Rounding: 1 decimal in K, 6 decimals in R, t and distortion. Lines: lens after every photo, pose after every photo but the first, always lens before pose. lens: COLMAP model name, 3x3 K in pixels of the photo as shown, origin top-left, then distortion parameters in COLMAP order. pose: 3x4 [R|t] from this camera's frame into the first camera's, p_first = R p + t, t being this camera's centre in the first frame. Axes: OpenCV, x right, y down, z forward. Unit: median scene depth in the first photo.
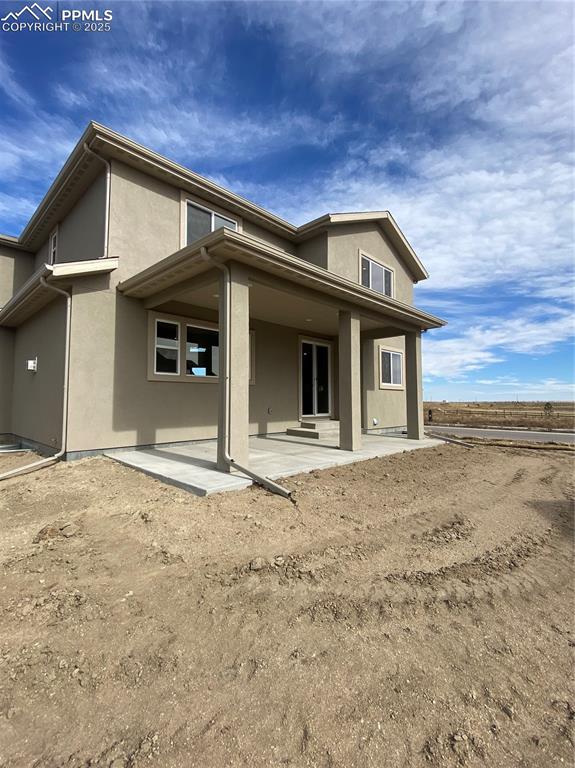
lens RADIAL K [[352.5, 0, 287.5], [0, 352.5, 384.0], [0, 0, 1]] dist [-0.043772, -0.000248]
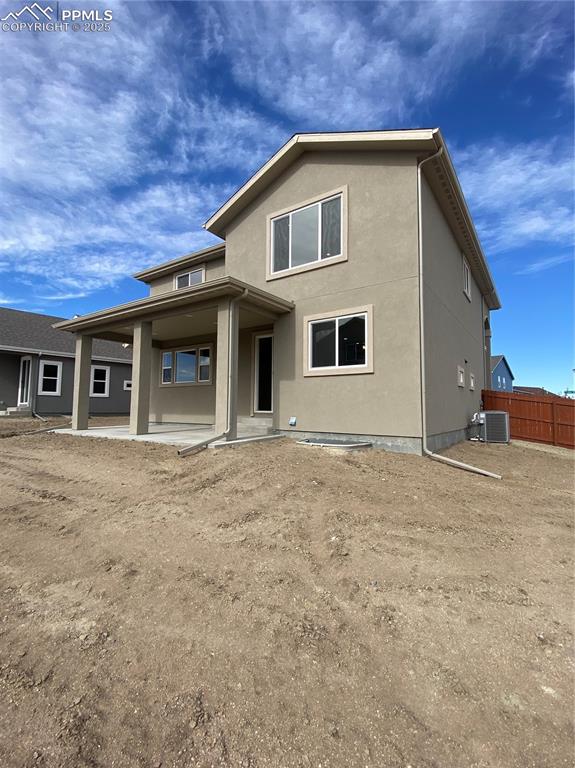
lens RADIAL K [[352.5, 0, 287.5], [0, 352.5, 384.0], [0, 0, 1]] dist [-0.043772, -0.000248]
pose [[0.164070, -0.056243, -0.984844, 1.119395], [0.058782, 0.997157, -0.047153, 0.069281], [0.984696, -0.050154, 0.166910, 0.969137]]
